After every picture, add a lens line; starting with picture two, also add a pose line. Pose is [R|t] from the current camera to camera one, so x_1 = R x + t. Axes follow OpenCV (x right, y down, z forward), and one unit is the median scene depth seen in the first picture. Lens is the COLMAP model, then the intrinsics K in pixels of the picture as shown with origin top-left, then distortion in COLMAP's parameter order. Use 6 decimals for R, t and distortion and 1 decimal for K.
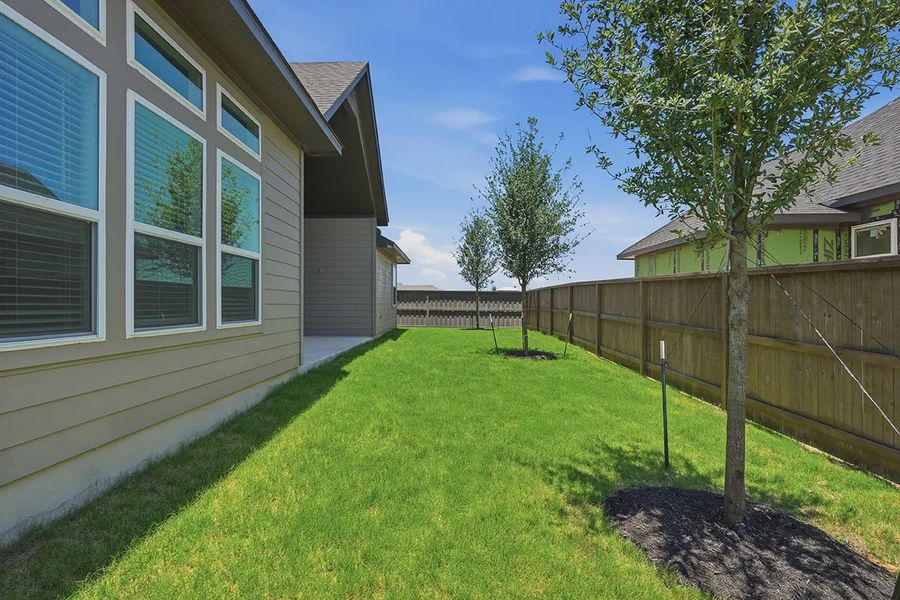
lens RADIAL K [[415.6, 0, 445.9], [0, 415.6, 303.6], [0, 0, 1]] dist [-0.000934, 0.000559]
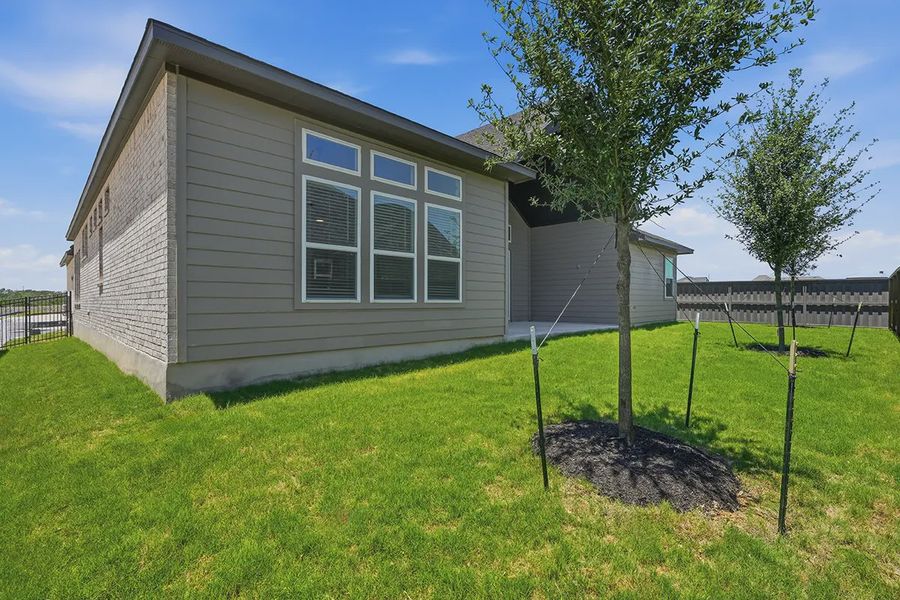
lens RADIAL K [[415.6, 0, 454.2], [0, 415.6, 300.8], [0, 0, 1]] dist [-0.000934, 0.000559]
pose [[0.719688, -0.001901, -0.694295, 0.499854], [0.001063, 0.999998, -0.001636, 0.035401], [0.694297, 0.000439, 0.719689, -0.133570]]
